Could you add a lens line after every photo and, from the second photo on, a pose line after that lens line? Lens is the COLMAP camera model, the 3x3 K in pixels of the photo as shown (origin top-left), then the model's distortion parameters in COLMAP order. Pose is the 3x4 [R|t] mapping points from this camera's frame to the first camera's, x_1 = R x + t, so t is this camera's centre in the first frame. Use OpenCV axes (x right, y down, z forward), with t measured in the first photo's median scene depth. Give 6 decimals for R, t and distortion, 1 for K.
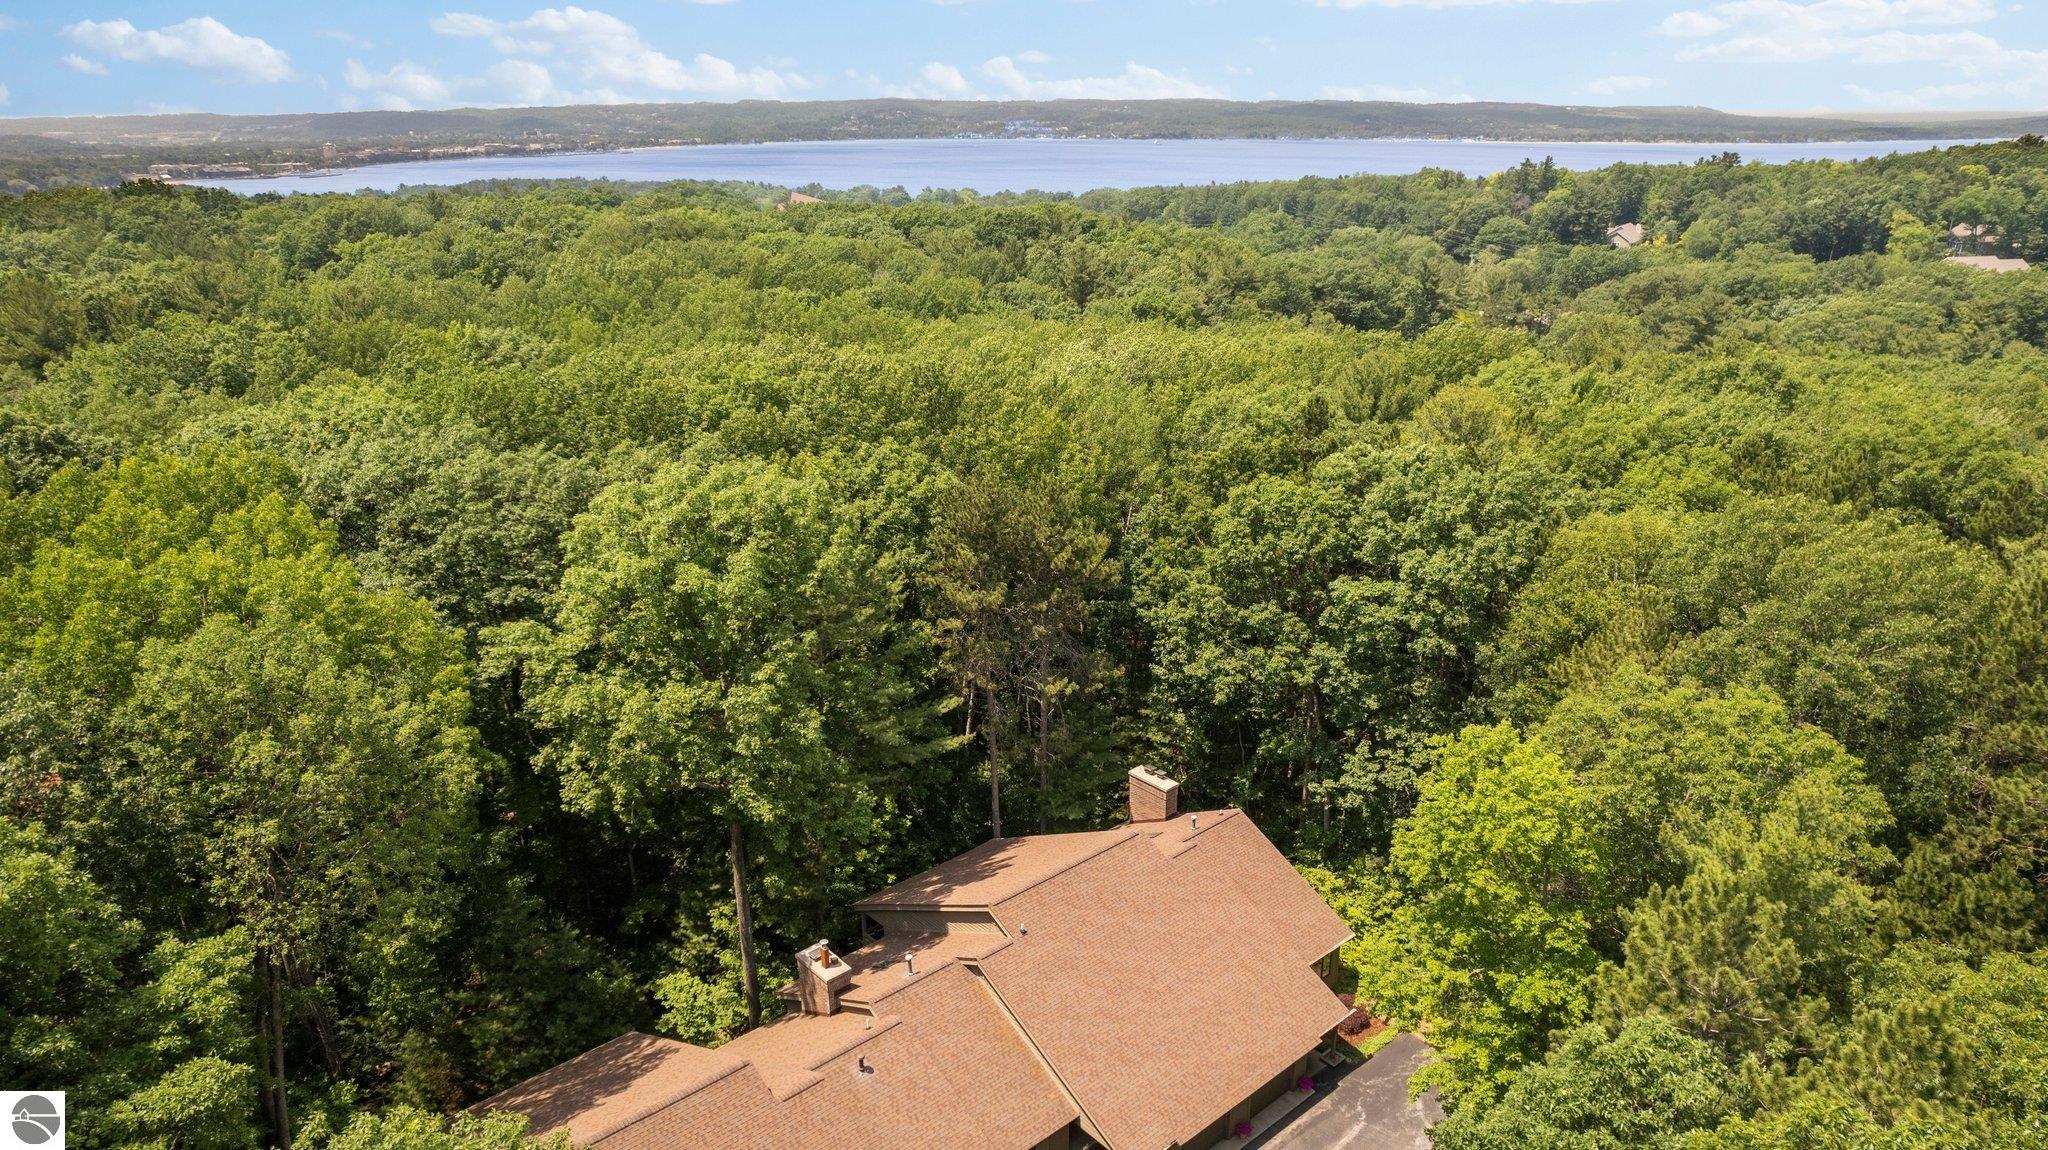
lens RADIAL K [[1312.9, 0, 1024.0], [0, 1312.9, 575.0], [0, 0, 1]] dist [-0.071874, 0.065846]
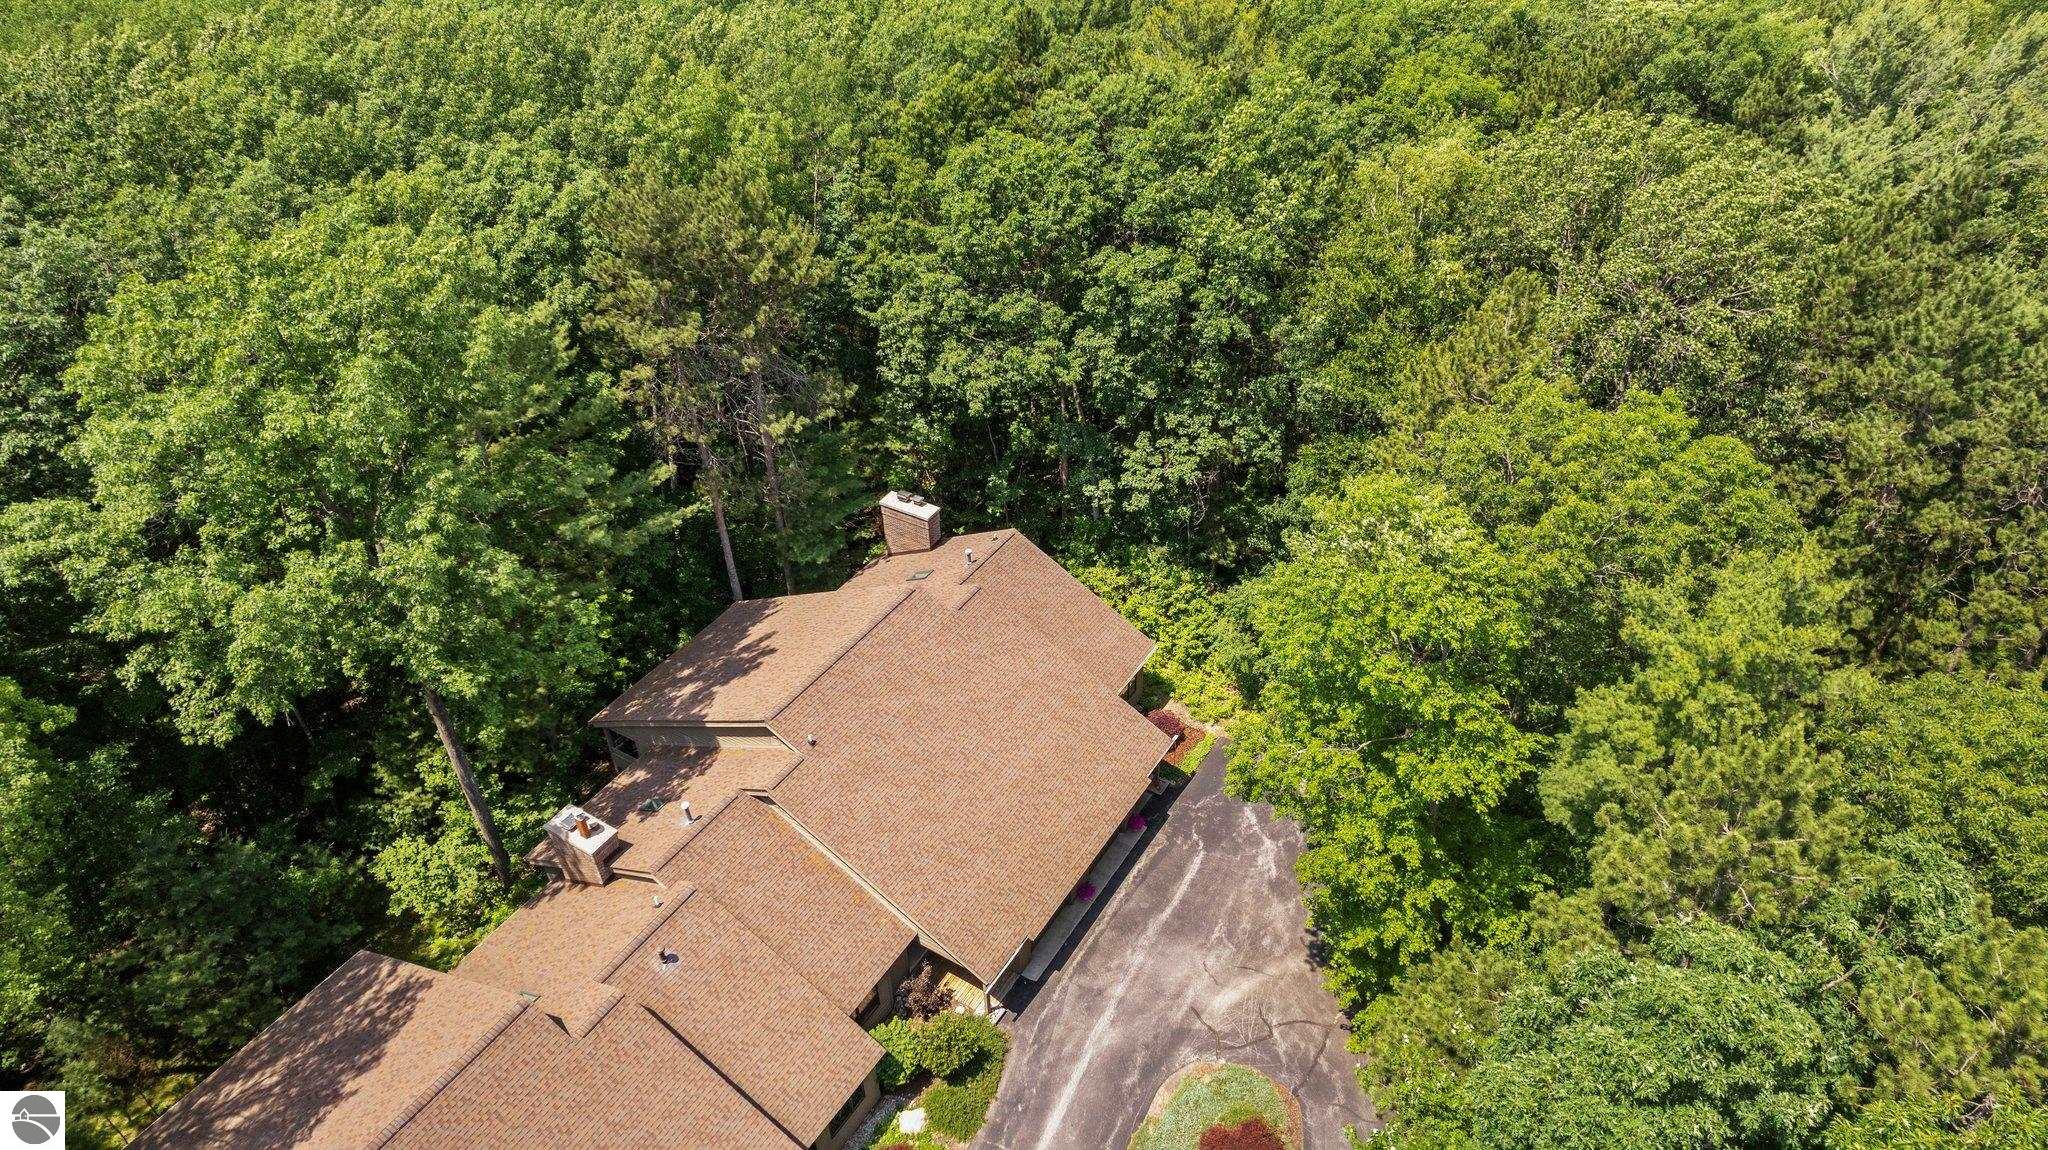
lens RADIAL K [[1312.9, 0, 1024.0], [0, 1312.9, 575.0], [0, 0, 1]] dist [-0.071874, 0.065846]
pose [[0.956903, -0.188874, 0.220596, -0.030500], [0.112701, 0.941598, 0.317319, -0.073085], [-0.267646, -0.278782, 0.922305, 0.170471]]
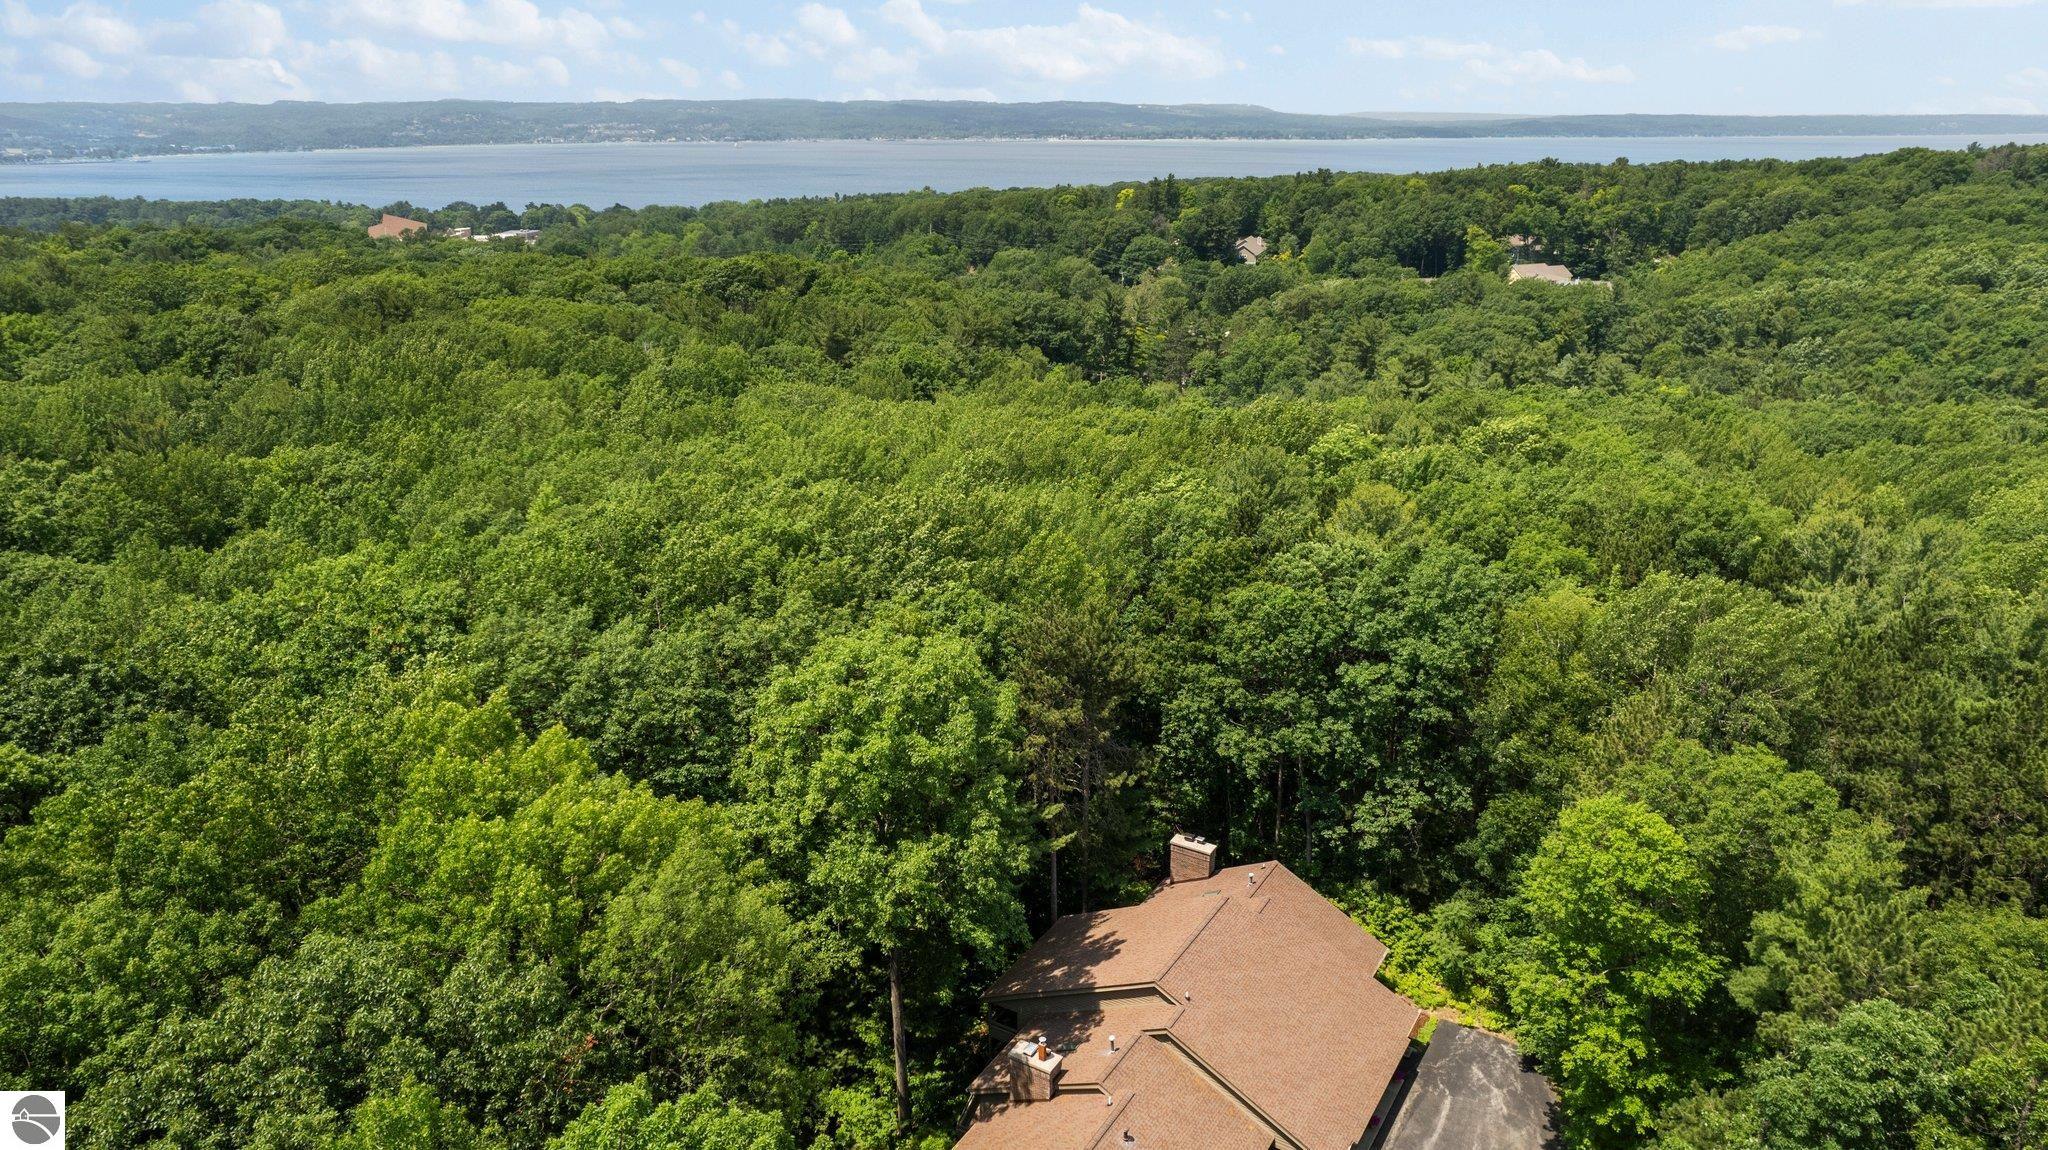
lens RADIAL K [[1312.9, 0, 1024.0], [0, 1312.9, 575.0], [0, 0, 1]] dist [-0.071874, 0.065846]
pose [[0.957187, -0.095210, 0.273364, -0.366675], [0.095549, 0.995351, 0.012103, -0.122527], [-0.273246, 0.014535, 0.961834, -0.105063]]
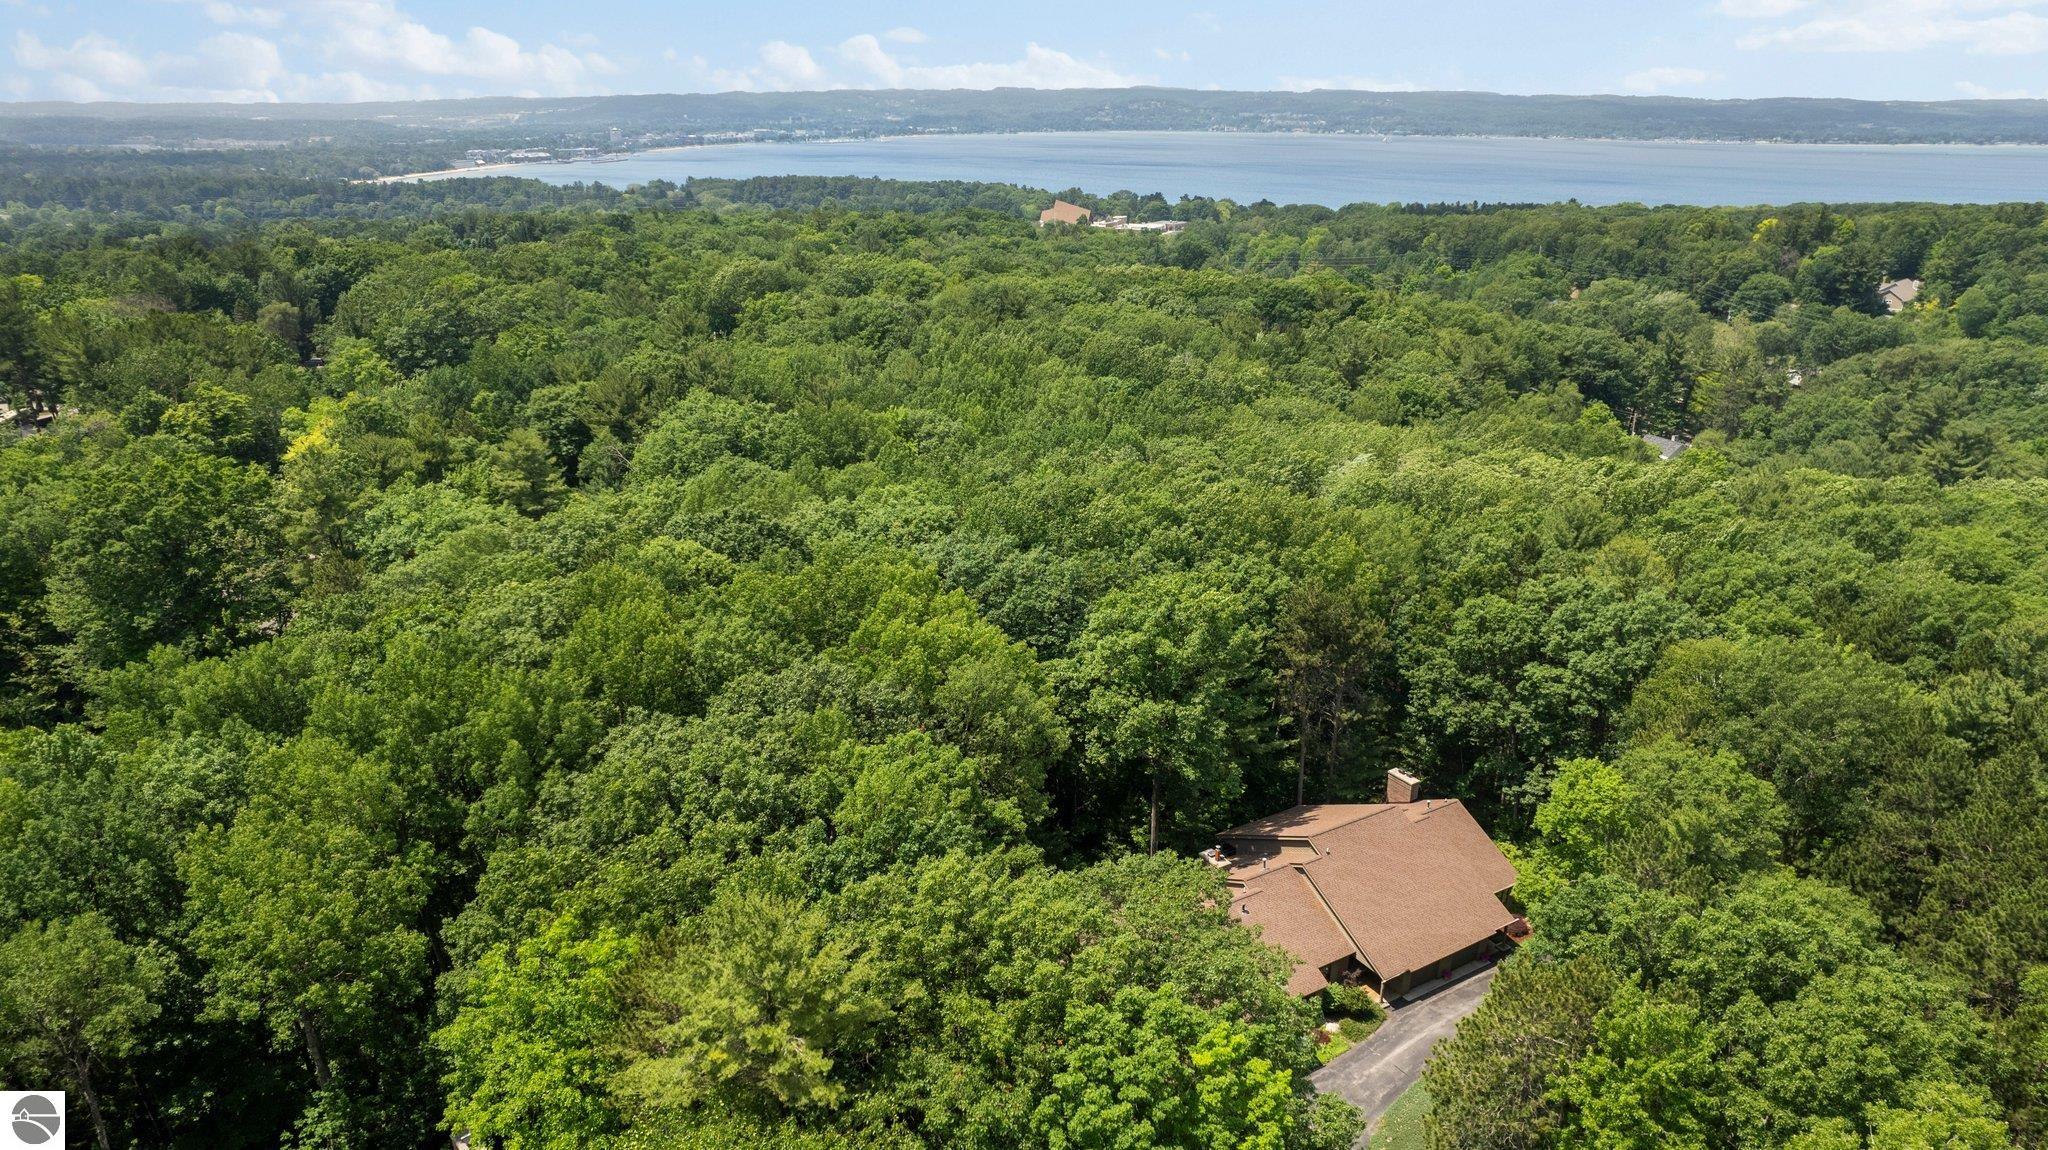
lens RADIAL K [[1312.9, 0, 1024.0], [0, 1312.9, 575.0], [0, 0, 1]] dist [-0.071874, 0.065846]
pose [[0.983019, 0.065908, -0.171261, -0.108342], [-0.065091, 0.997825, 0.010391, -0.082316], [0.171574, 0.000933, 0.985171, -0.698231]]
